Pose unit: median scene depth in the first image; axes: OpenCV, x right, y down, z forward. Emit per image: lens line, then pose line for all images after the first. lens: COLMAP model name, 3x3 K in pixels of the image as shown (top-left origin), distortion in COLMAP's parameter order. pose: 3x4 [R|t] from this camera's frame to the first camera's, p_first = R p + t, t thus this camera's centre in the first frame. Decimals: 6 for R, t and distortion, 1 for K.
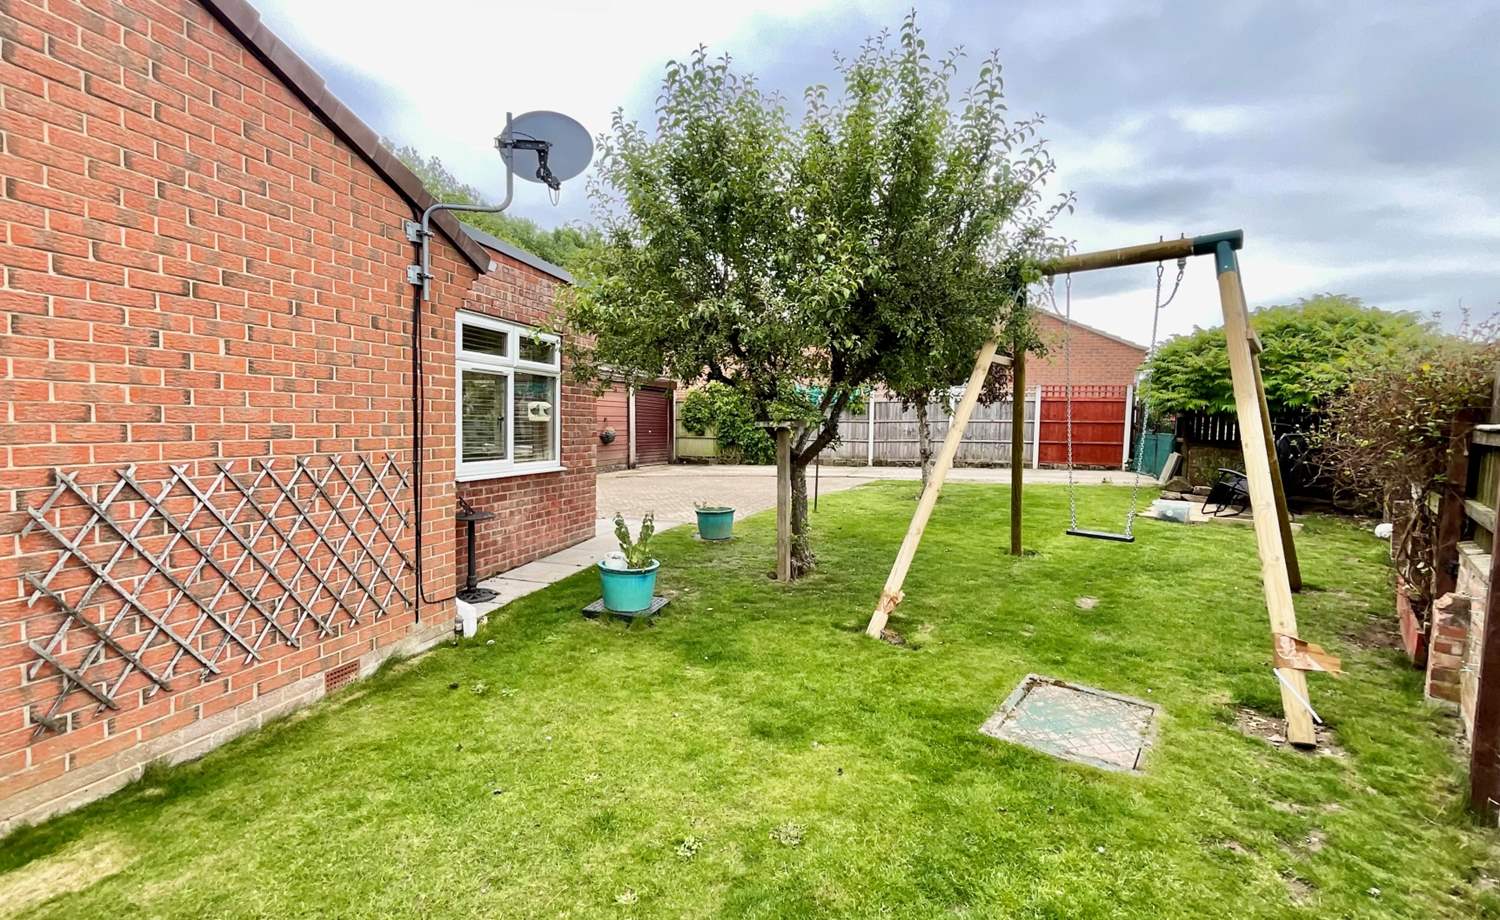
lens RADIAL K [[664.0, 0, 763.5], [0, 664.0, 460.2], [0, 0, 1]] dist [-0.001866, 0.004642]
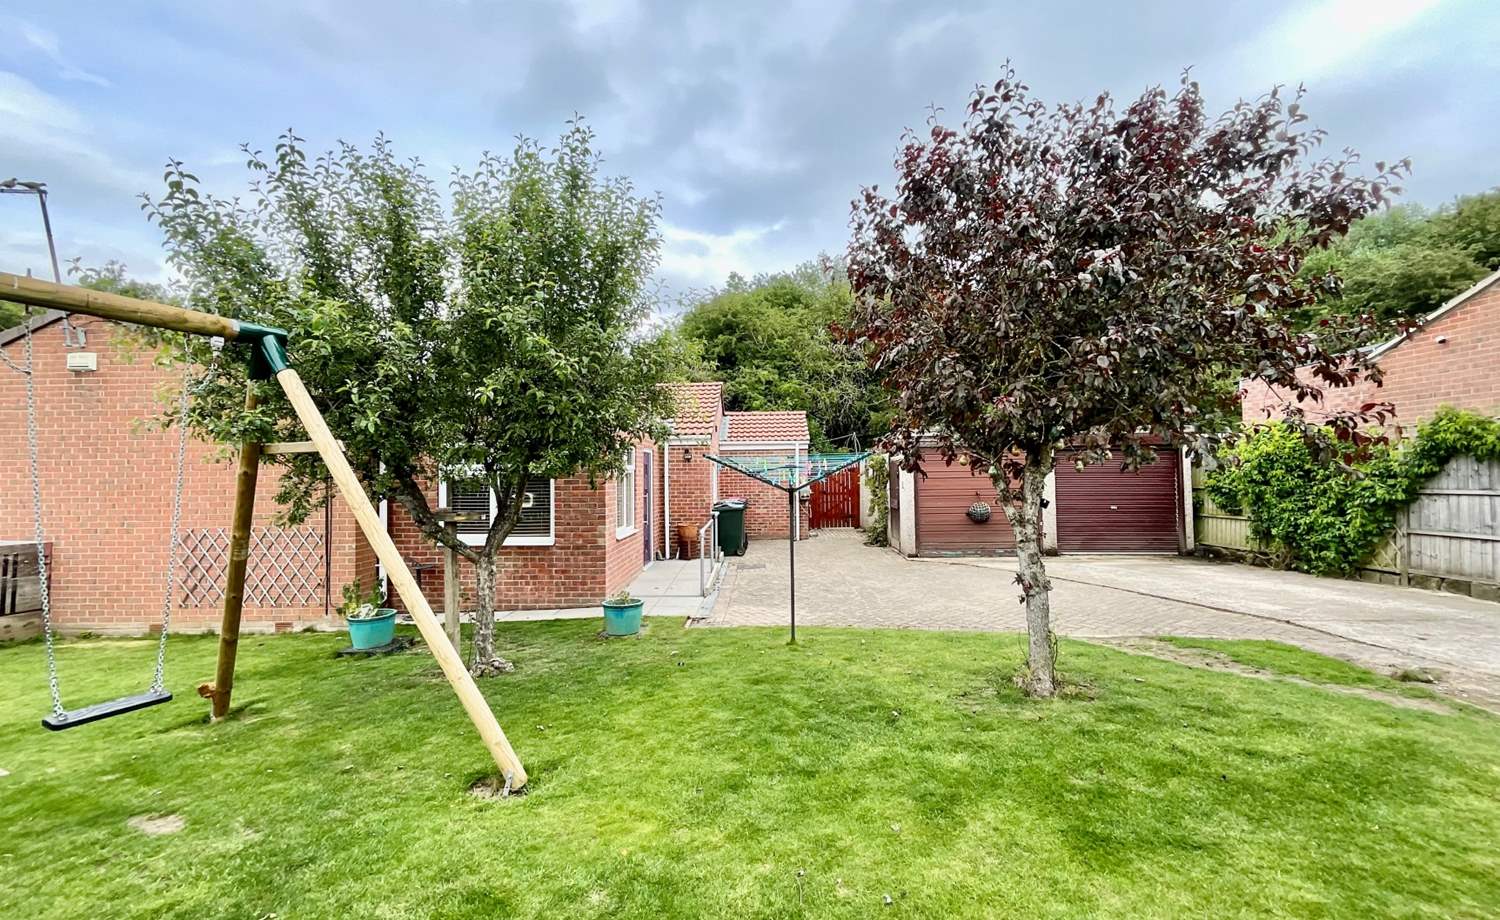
lens RADIAL K [[664.0, 0, 763.5], [0, 664.0, 460.2], [0, 0, 1]] dist [-0.001866, 0.004642]
pose [[0.226706, -0.032131, -0.973433, 1.034614], [-0.042056, 0.998201, -0.042743, -0.110629], [0.973055, 0.050628, 0.224946, 1.102042]]
